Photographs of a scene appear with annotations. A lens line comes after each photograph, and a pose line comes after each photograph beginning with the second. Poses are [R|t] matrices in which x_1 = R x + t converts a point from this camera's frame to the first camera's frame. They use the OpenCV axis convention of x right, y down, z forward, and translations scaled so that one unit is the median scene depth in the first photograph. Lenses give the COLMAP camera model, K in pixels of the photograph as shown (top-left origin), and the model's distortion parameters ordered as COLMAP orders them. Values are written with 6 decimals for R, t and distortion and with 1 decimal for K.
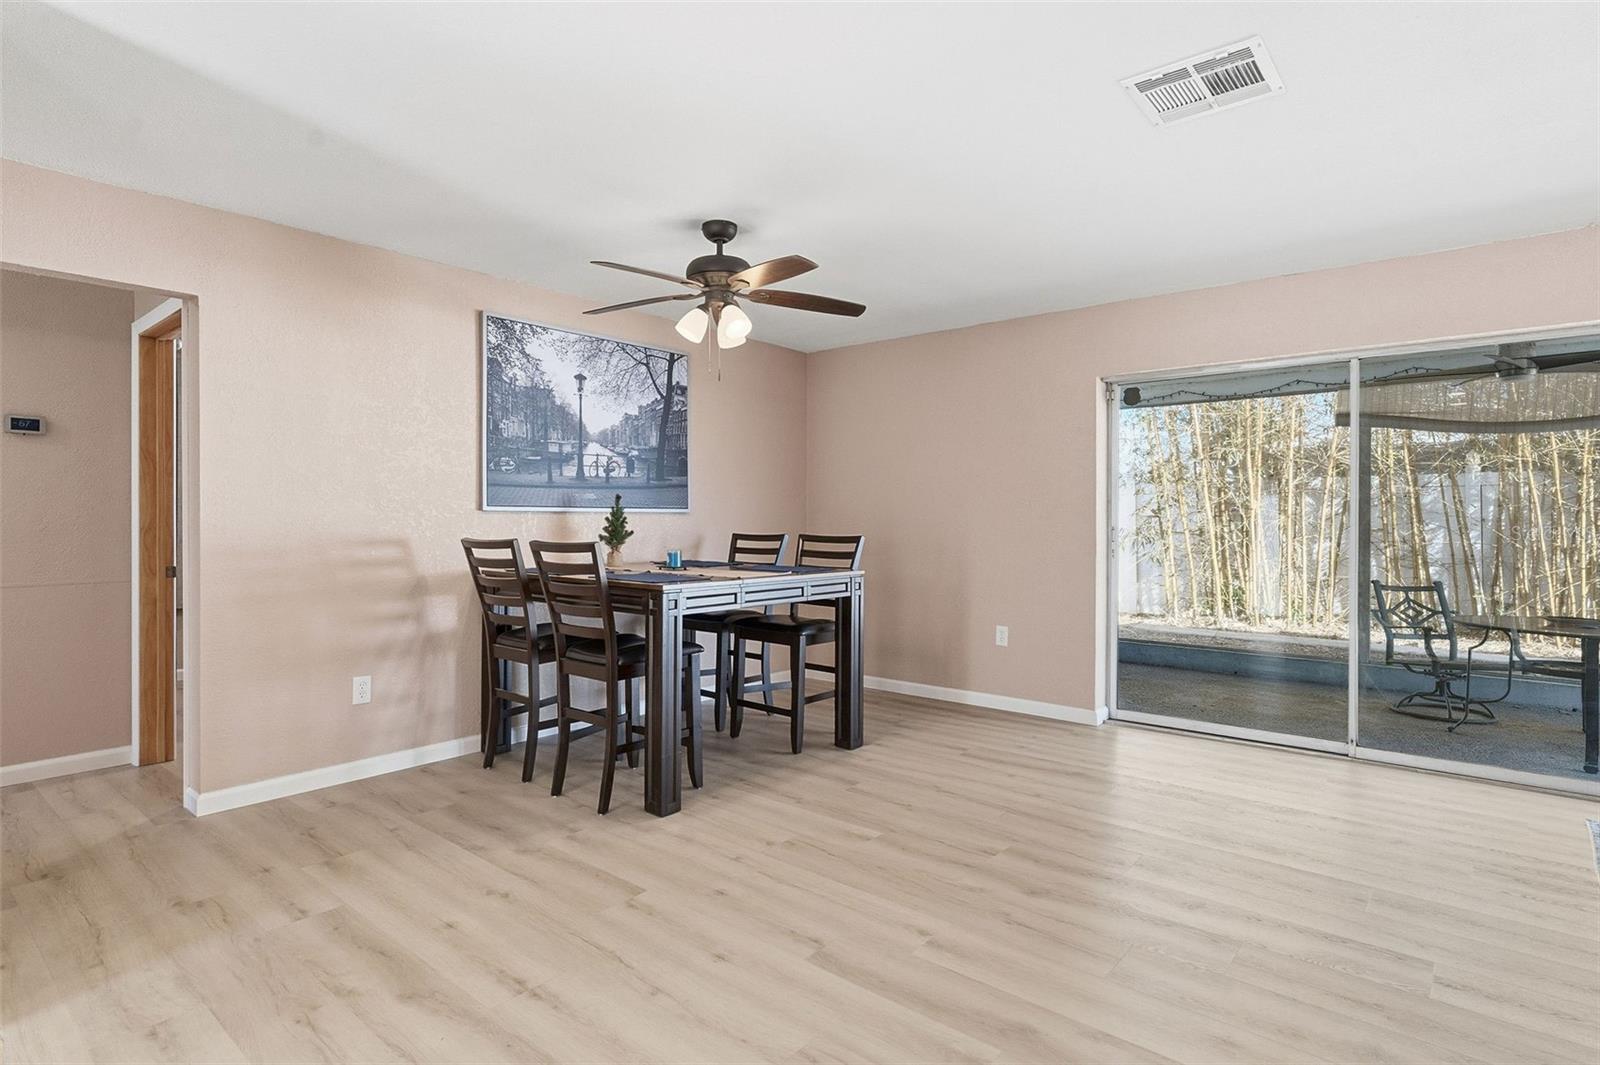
lens RADIAL K [[831.2, 0, 789.6], [0, 831.2, 522.2], [0, 0, 1]] dist [-0.003974, 0.001164]
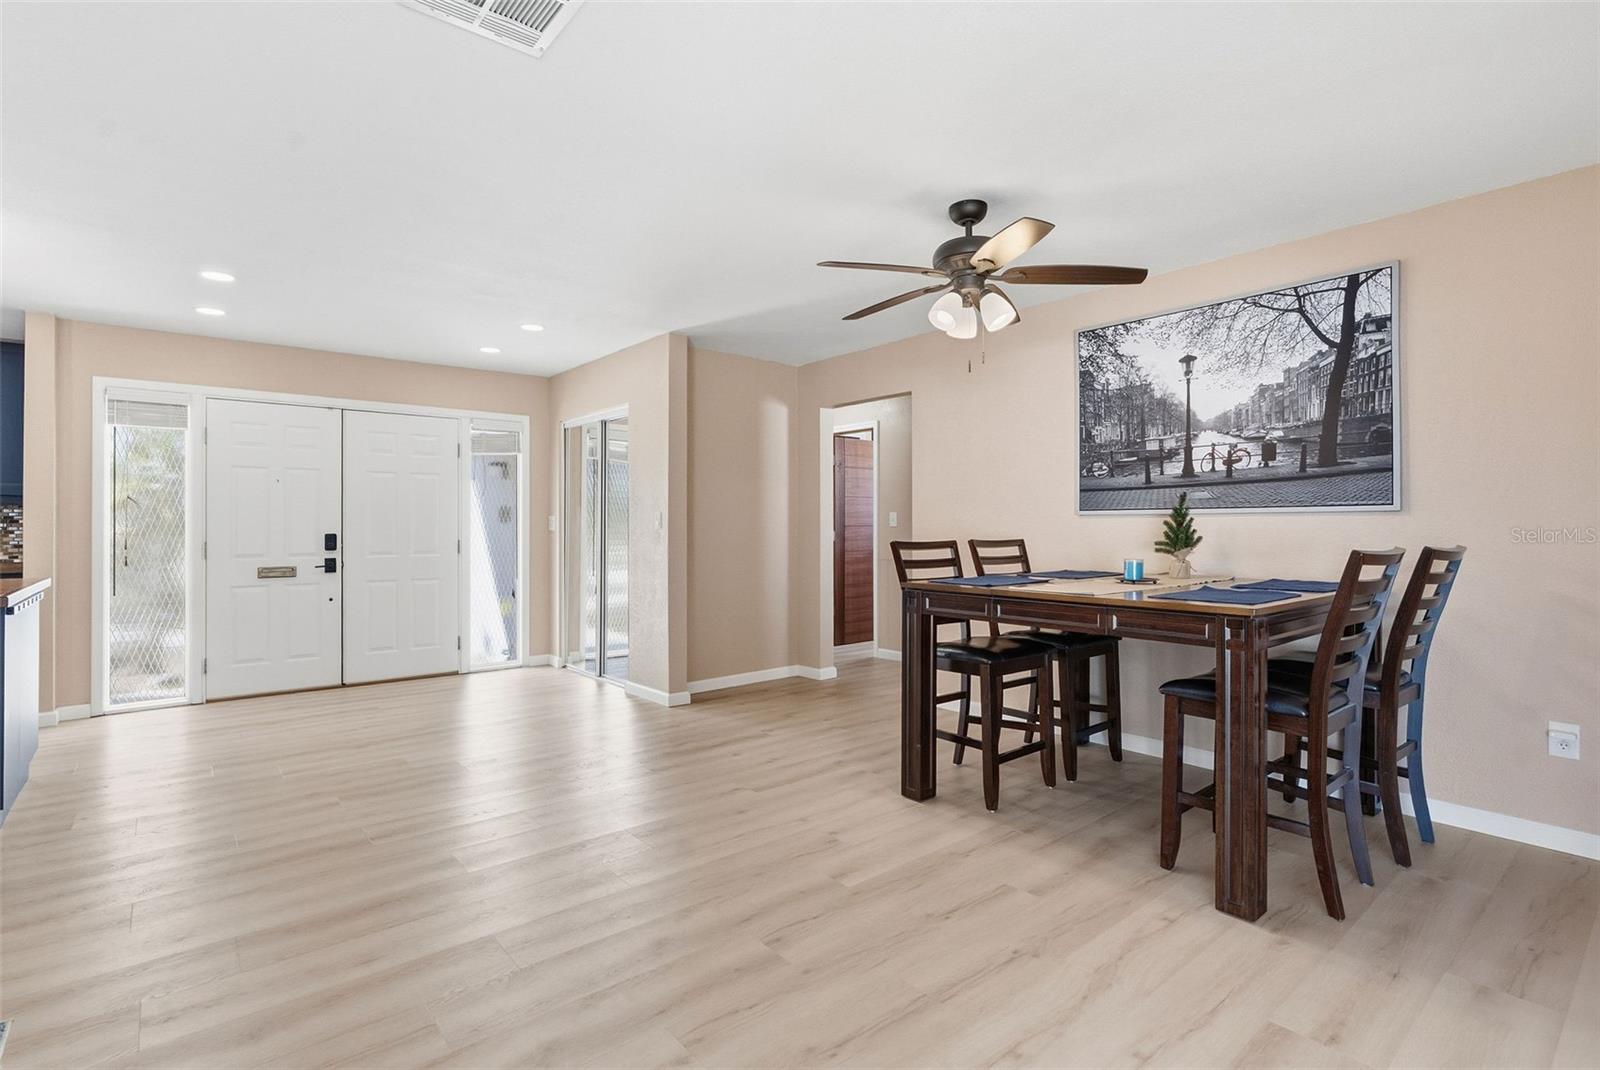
lens RADIAL K [[747.0, 0, 786.7], [0, 747.0, 538.3], [0, 0, 1]] dist [-0.008986, 0.000358]
pose [[-0.168143, 0.014479, -0.985656, 0.615470], [-0.000541, 0.999891, 0.014780, 0.001927], [0.985763, 0.003018, -0.168117, 0.749370]]
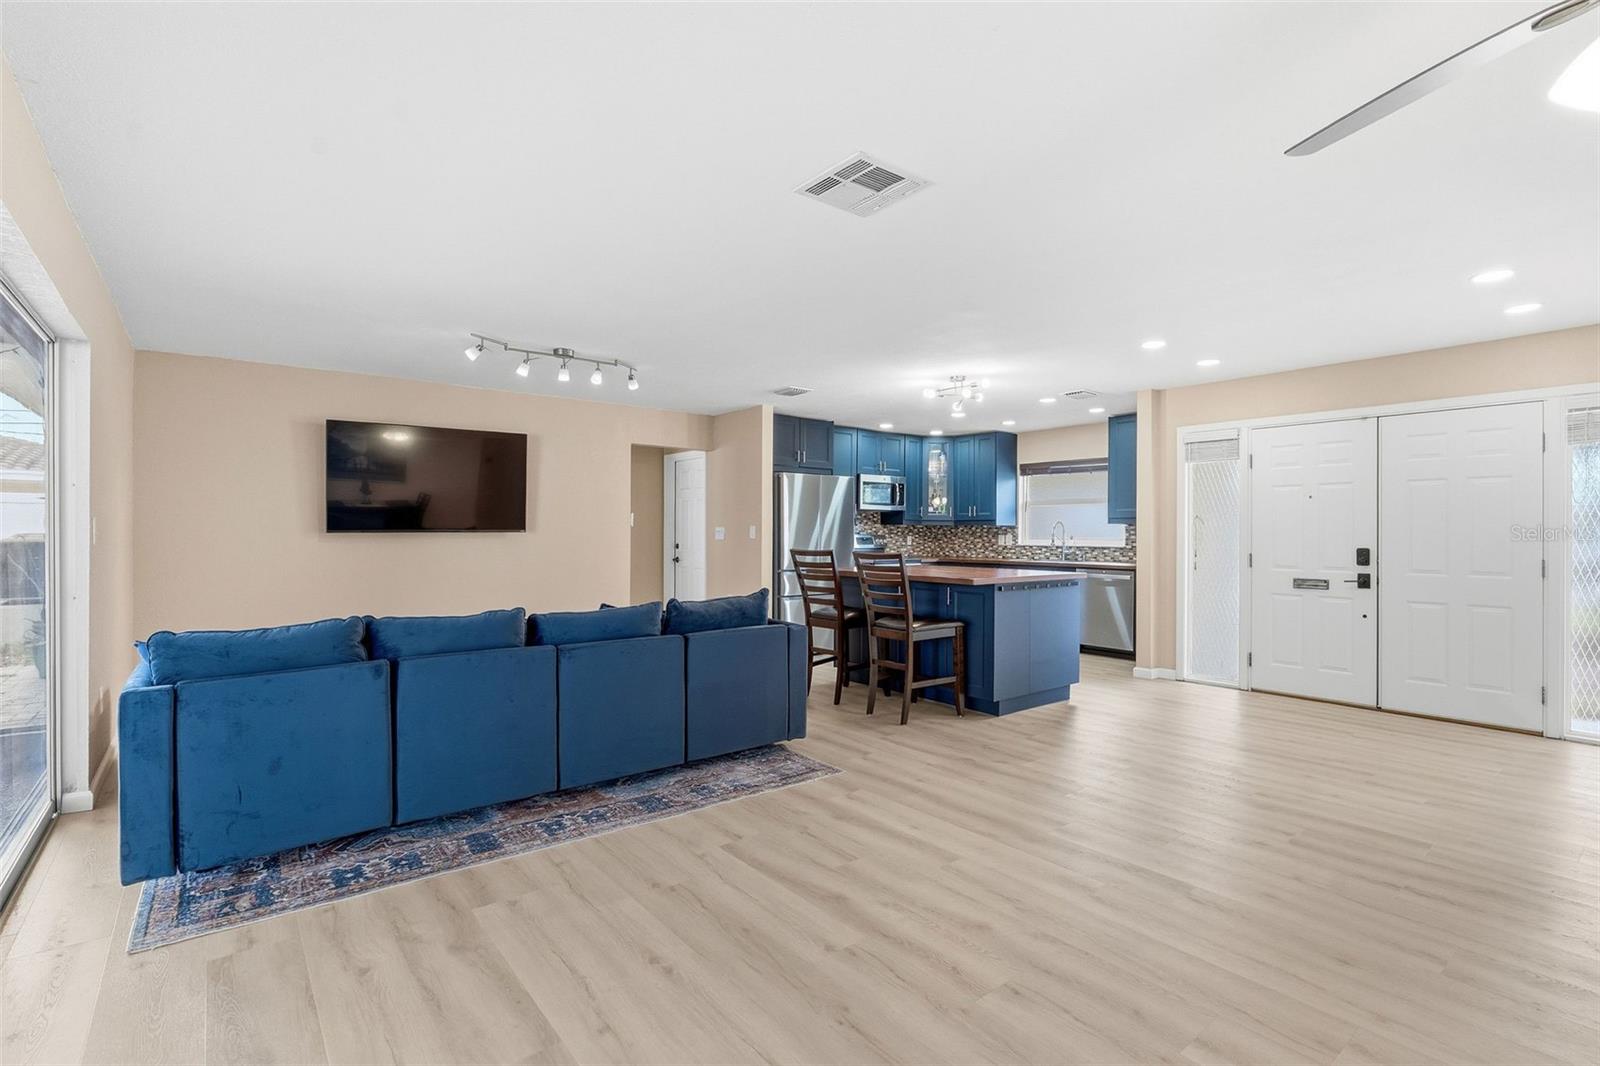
lens RADIAL K [[747.0, 0, 798.5], [0, 747.0, 532.9], [0, 0, 1]] dist [-0.008986, 0.000358]
pose [[-0.982095, -0.002775, 0.188366, 0.201851], [-0.002587, 0.999996, 0.001241, -0.009772], [-0.188369, 0.000732, -0.982098, 1.121875]]
